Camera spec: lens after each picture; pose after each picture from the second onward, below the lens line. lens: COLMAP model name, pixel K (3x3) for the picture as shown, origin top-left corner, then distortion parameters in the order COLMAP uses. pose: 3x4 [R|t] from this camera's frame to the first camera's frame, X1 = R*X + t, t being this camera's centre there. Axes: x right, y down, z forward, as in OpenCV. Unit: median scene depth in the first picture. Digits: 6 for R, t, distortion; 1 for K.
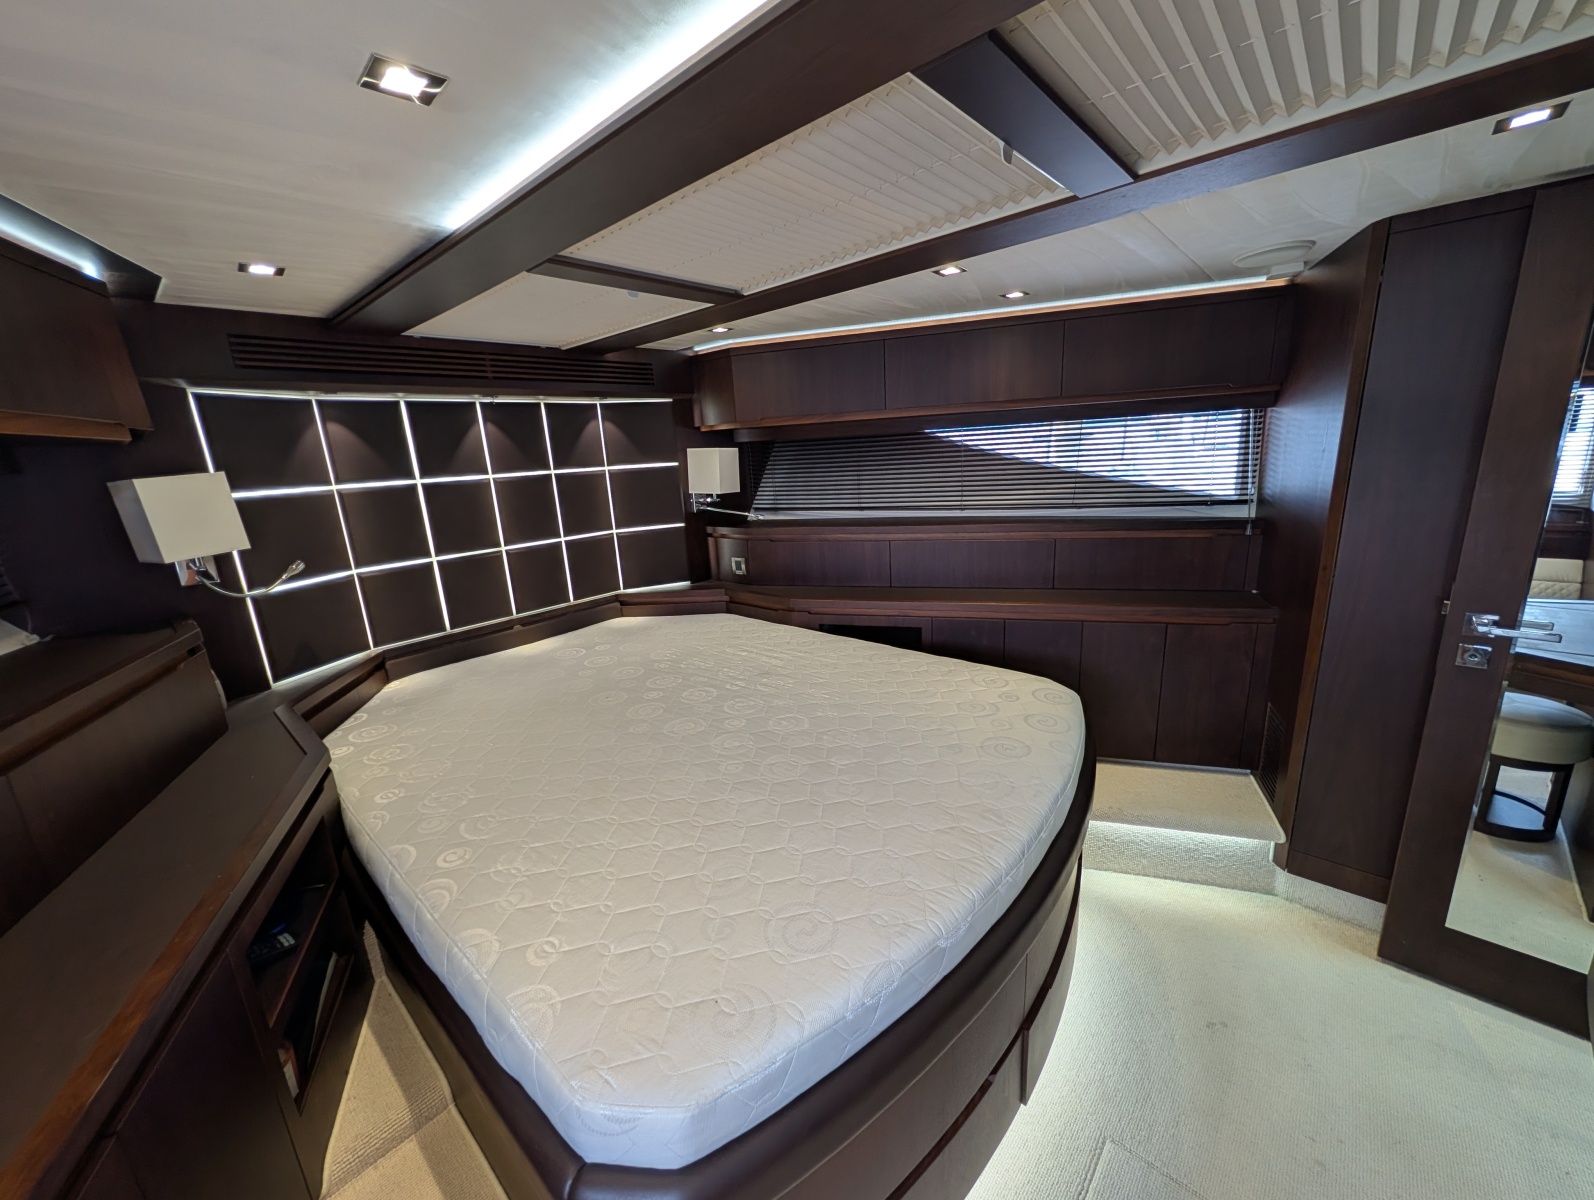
lens RADIAL K [[611.5, 0, 797.1], [0, 611.5, 607.1], [0, 0, 1]] dist [0.000622, -0.000379]
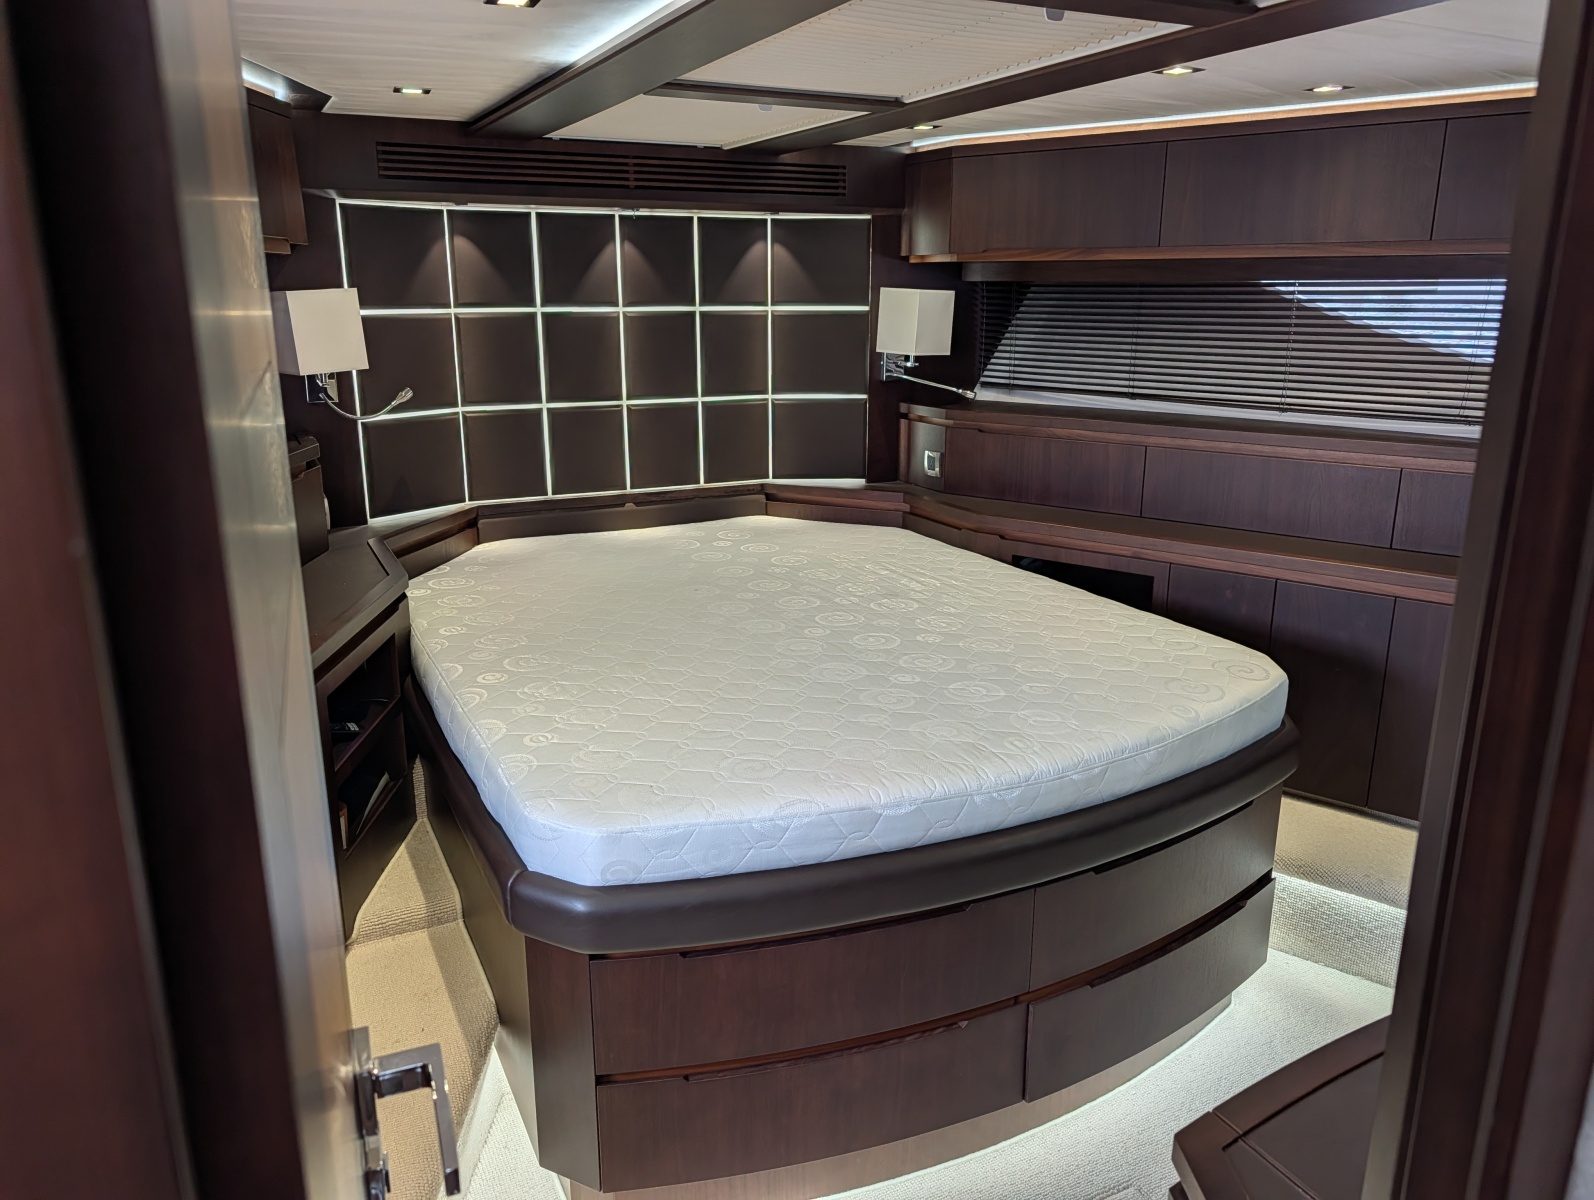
lens RADIAL K [[1133.7, 0, 803.1], [0, 1133.7, 605.4], [0, 0, 1]] dist [0.010561, -0.007717]
pose [[0.930303, 0.152381, -0.333641, 0.299986], [-0.142846, 0.988320, 0.053085, 0.060160], [0.337833, -0.001726, 0.941205, -0.342572]]
